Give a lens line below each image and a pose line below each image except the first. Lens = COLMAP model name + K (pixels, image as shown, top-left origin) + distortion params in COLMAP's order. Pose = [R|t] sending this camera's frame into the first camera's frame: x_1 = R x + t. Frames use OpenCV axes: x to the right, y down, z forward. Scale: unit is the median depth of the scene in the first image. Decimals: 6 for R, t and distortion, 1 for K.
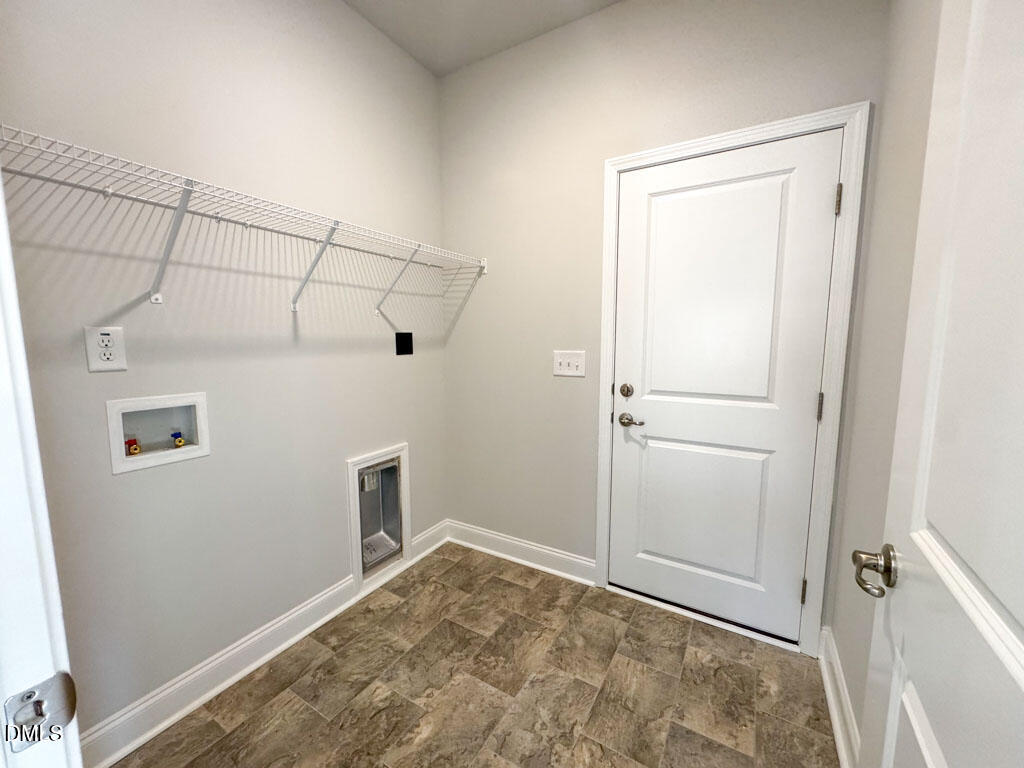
lens RADIAL K [[404.6, 0, 511.1], [0, 404.6, 386.0], [0, 0, 1]] dist [-0.006014, 0.000329]
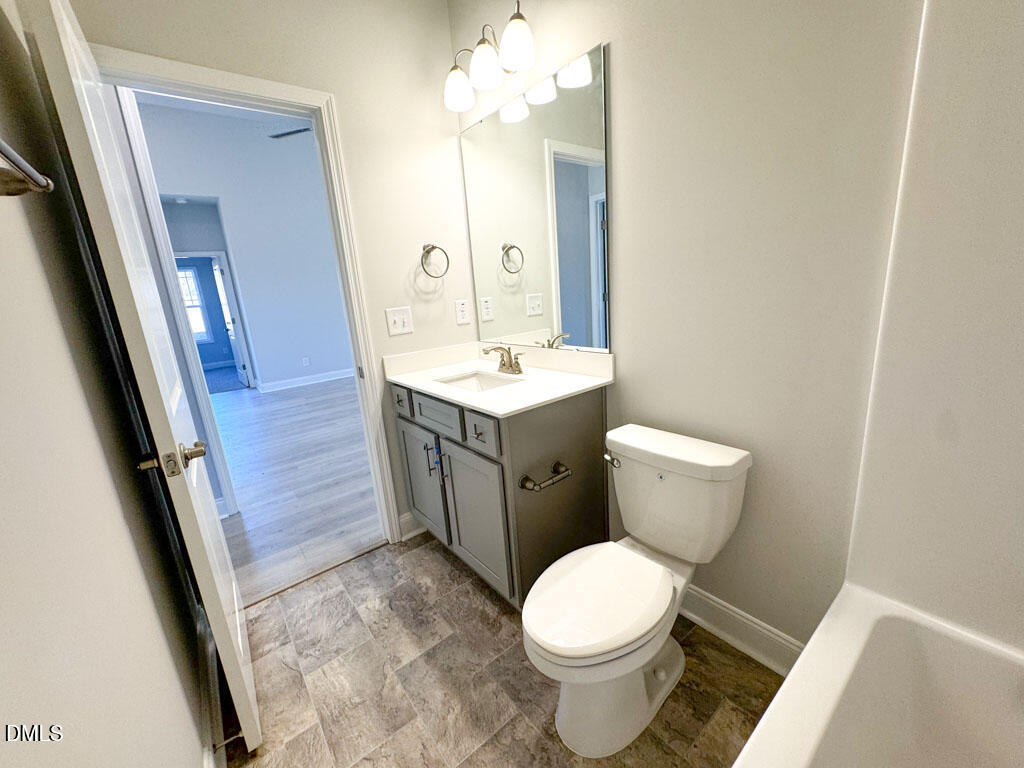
lens RADIAL K [[404.6, 0, 520.8], [0, 404.6, 412.8], [0, 0, 1]] dist [-0.006014, 0.000329]
pose [[0.338368, -0.325382, 0.882969, -0.180107], [0.183395, 0.943126, 0.277270, -0.025234], [-0.922970, 0.068113, 0.378797, 0.242366]]
